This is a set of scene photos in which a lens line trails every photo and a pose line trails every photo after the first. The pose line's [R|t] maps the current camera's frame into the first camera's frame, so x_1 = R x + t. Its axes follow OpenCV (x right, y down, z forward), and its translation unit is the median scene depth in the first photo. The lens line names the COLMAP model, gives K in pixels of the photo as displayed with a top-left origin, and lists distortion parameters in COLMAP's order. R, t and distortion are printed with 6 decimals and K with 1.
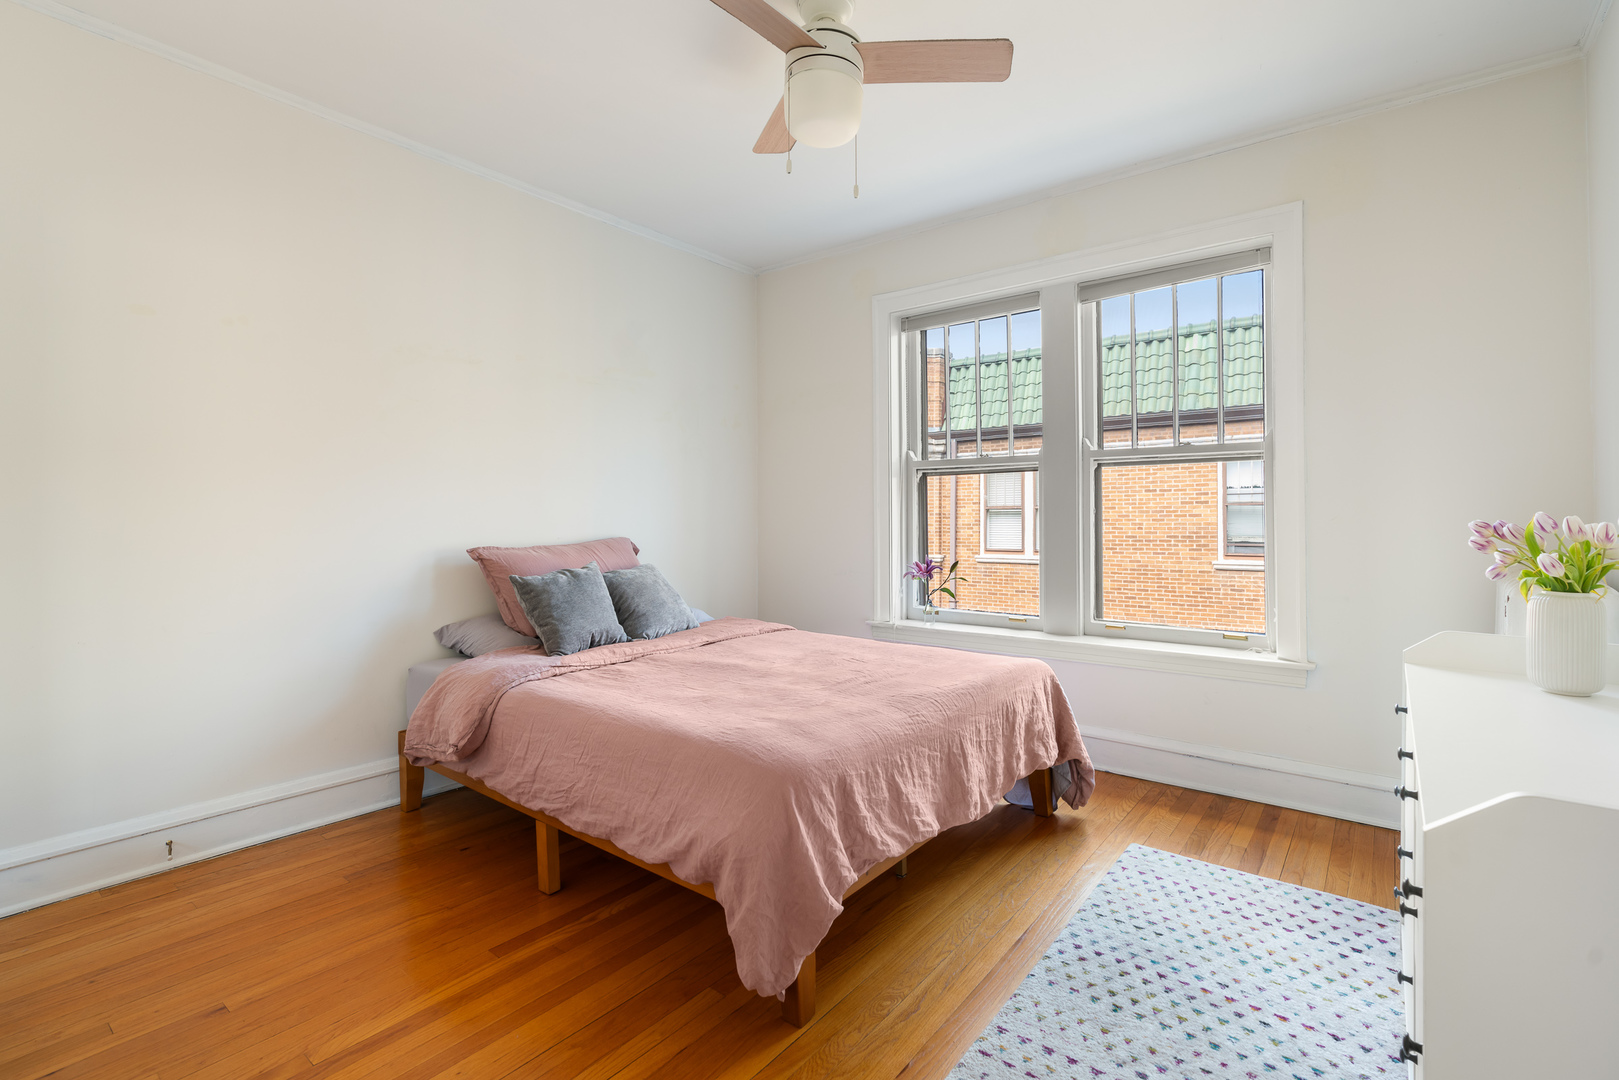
lens RADIAL K [[758.6, 0, 809.3], [0, 758.6, 521.9], [0, 0, 1]] dist [0.034877, 0.000040]
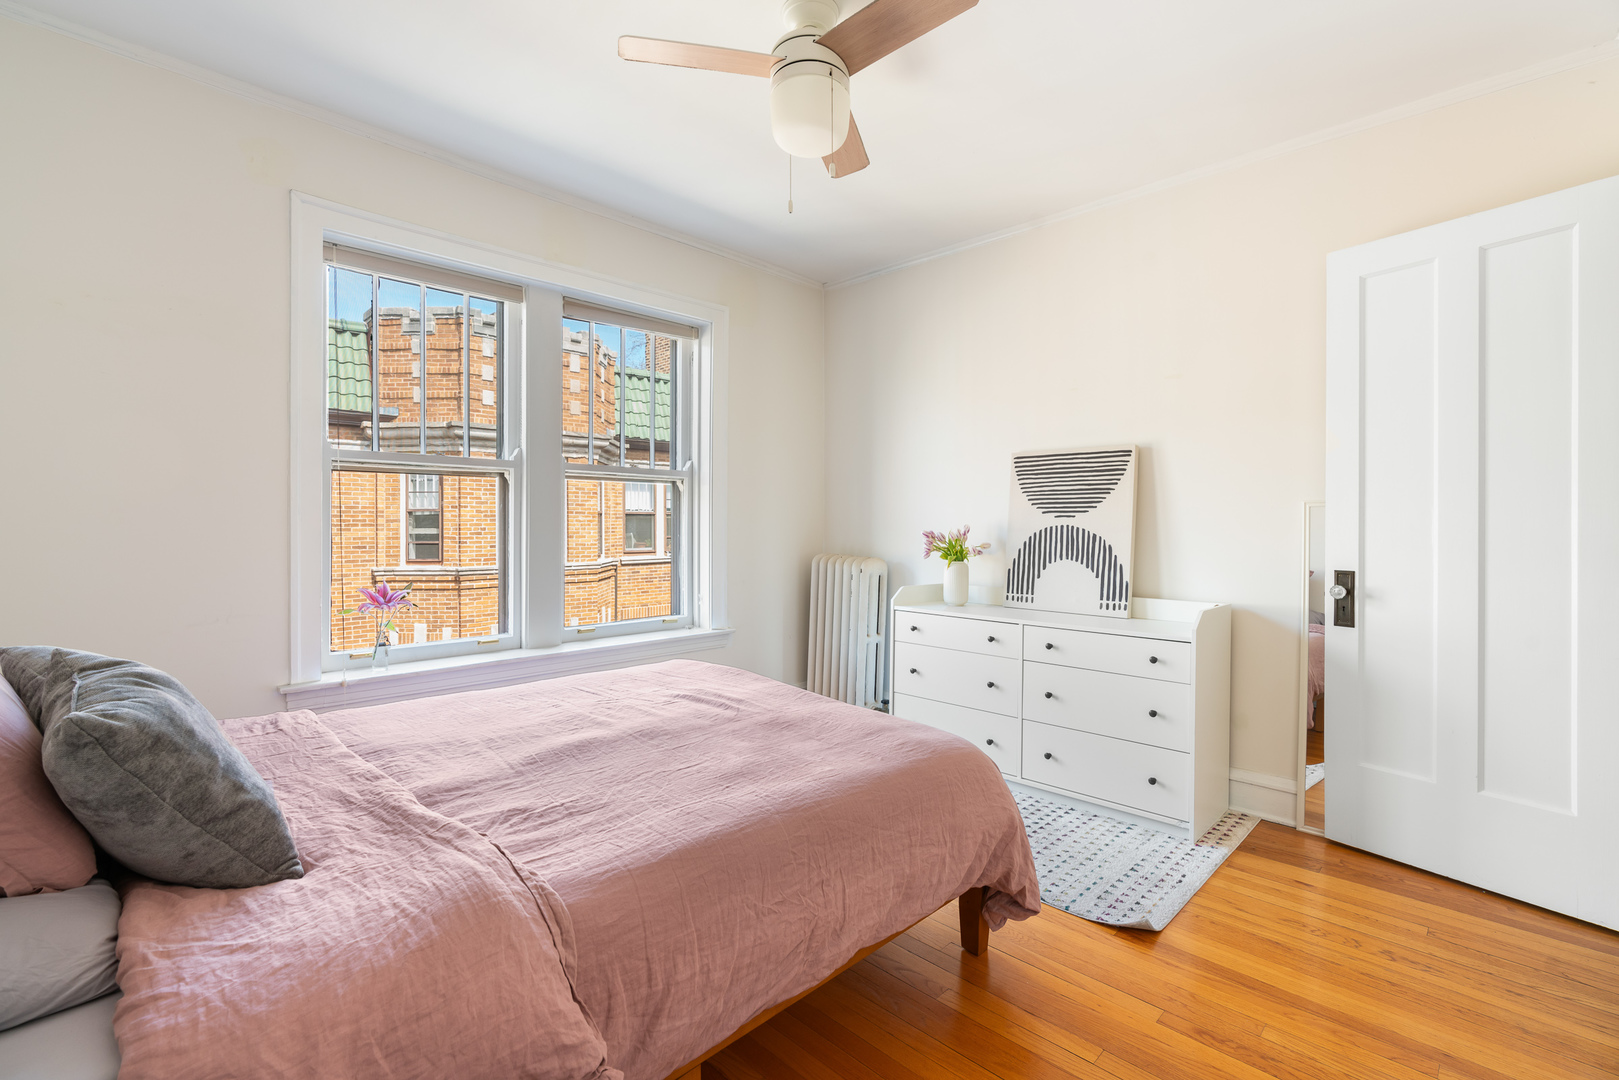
lens RADIAL K [[758.6, 0, 809.3], [0, 758.6, 521.9], [0, 0, 1]] dist [0.034877, 0.000040]
pose [[0.118167, 0.004443, 0.992984, -0.640964], [0.005622, 0.999971, -0.005143, -0.008130], [-0.992978, 0.006191, 0.118139, 0.593701]]
